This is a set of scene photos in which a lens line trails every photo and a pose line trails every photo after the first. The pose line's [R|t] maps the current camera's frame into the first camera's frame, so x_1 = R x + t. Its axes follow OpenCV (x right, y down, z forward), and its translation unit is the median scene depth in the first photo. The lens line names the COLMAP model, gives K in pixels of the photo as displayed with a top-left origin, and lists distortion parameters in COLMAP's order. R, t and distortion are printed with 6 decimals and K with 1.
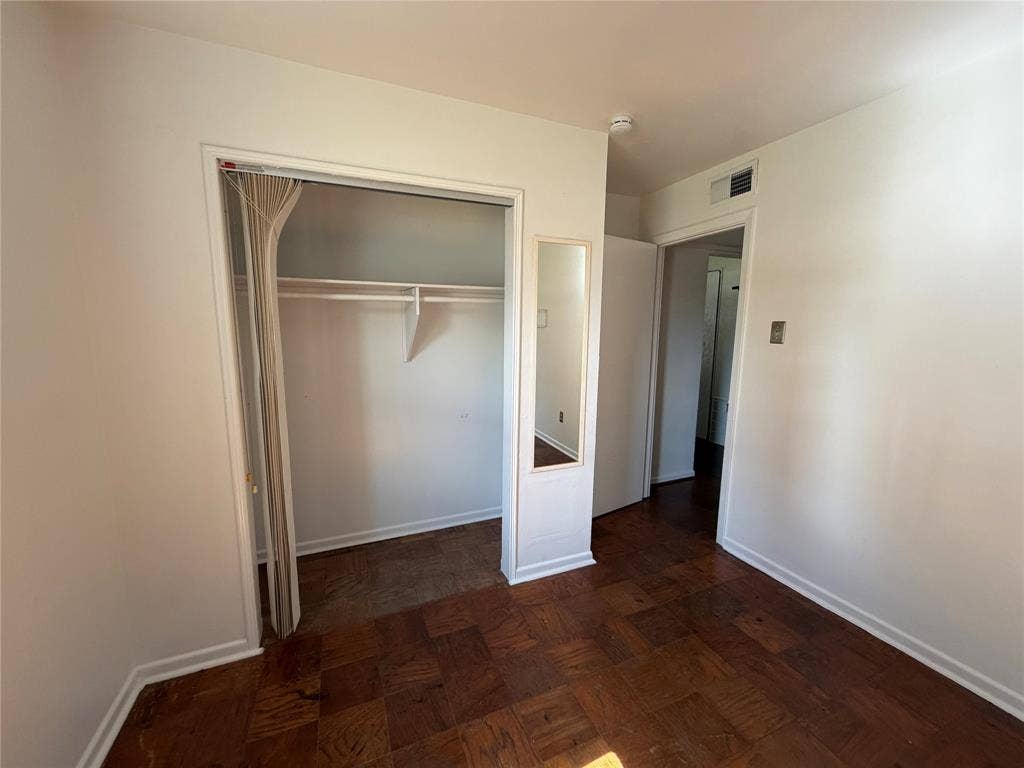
lens RADIAL K [[410.6, 0, 512.0], [0, 410.6, 384.0], [0, 0, 1]] dist [-0.001509, -0.000168]
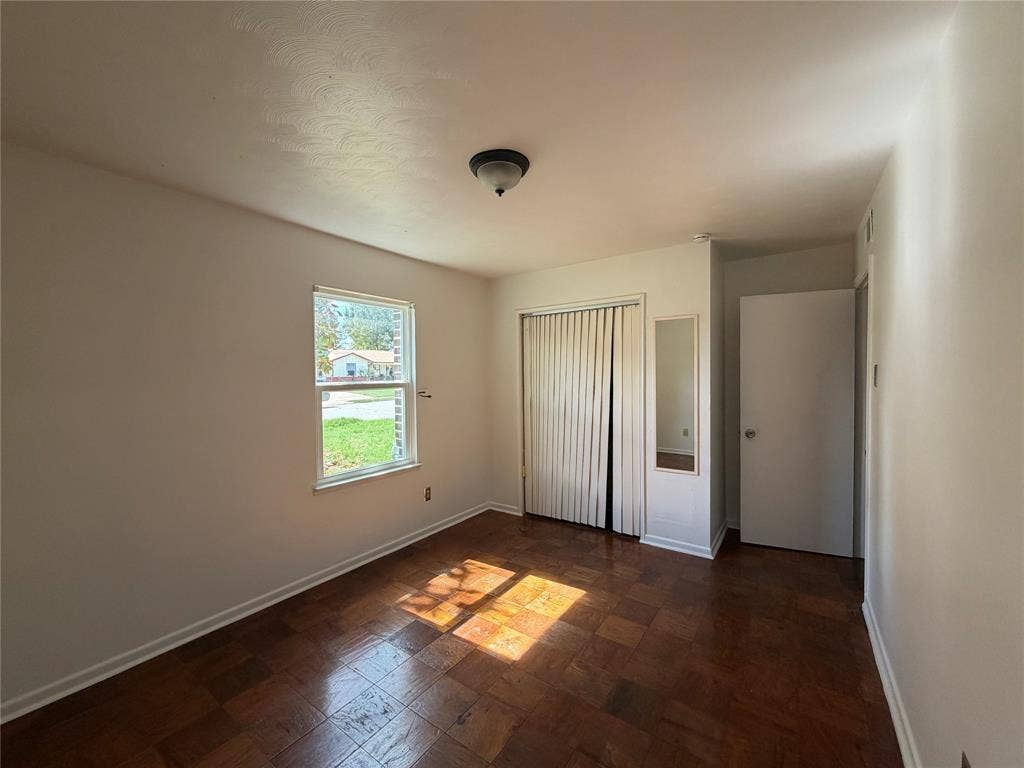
lens RADIAL K [[410.6, 0, 512.0], [0, 410.6, 384.0], [0, 0, 1]] dist [-0.001509, -0.000168]
pose [[0.527841, 0.015760, -0.849197, 1.222705], [-0.097317, 0.994365, -0.042036, 0.018676], [0.843750, 0.104830, 0.526400, -0.316434]]
